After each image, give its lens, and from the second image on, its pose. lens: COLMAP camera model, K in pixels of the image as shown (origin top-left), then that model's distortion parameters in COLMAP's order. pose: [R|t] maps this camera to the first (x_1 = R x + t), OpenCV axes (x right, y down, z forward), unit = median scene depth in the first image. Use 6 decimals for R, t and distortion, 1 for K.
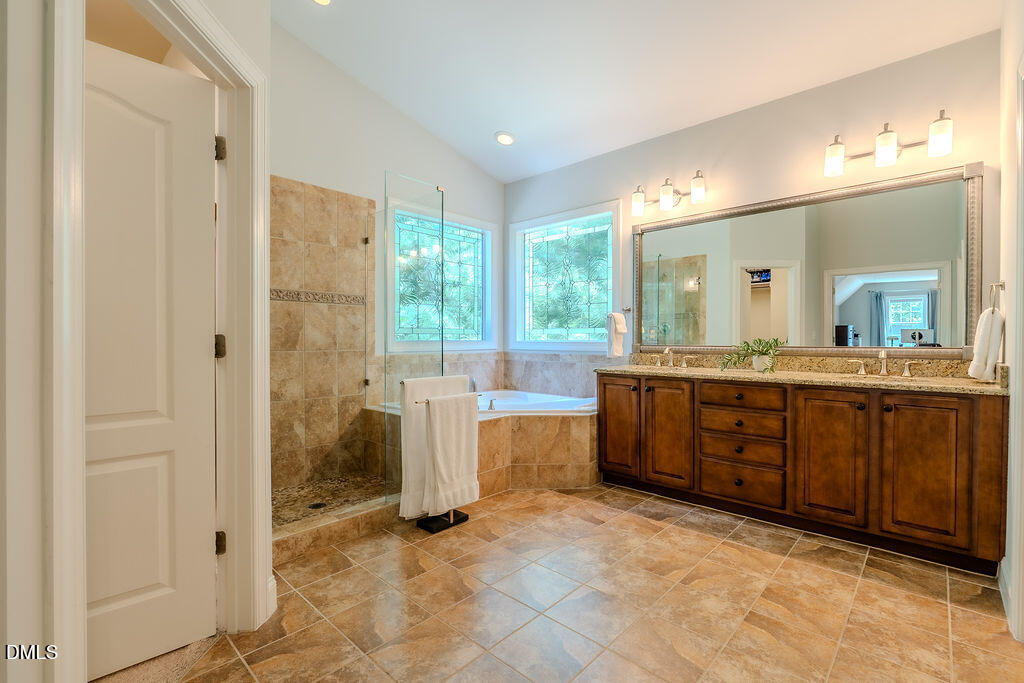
lens RADIAL K [[458.3, 0, 514.7], [0, 458.3, 341.4], [0, 0, 1]] dist [-0.000297, 0.000110]
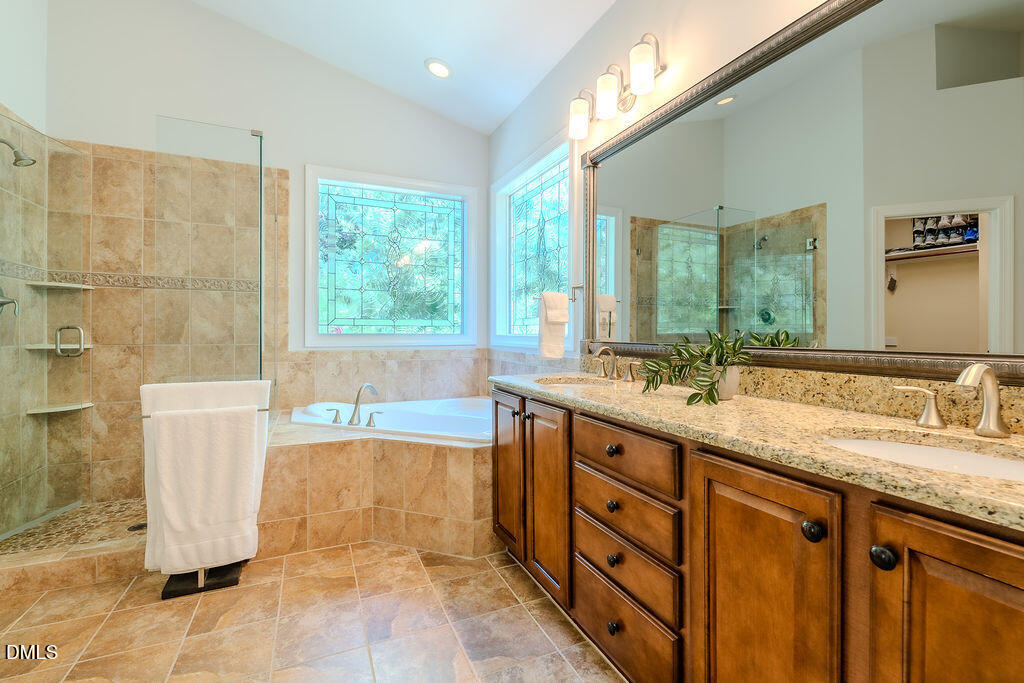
lens RADIAL K [[459.8, 0, 516.0], [0, 459.8, 334.8], [0, 0, 1]] dist [-0.002507, -0.000384]
pose [[0.924266, 0.003948, -0.381729, 0.478077], [-0.004861, 0.999987, -0.001426, -0.000248], [0.381718, 0.003174, 0.924273, 0.423222]]
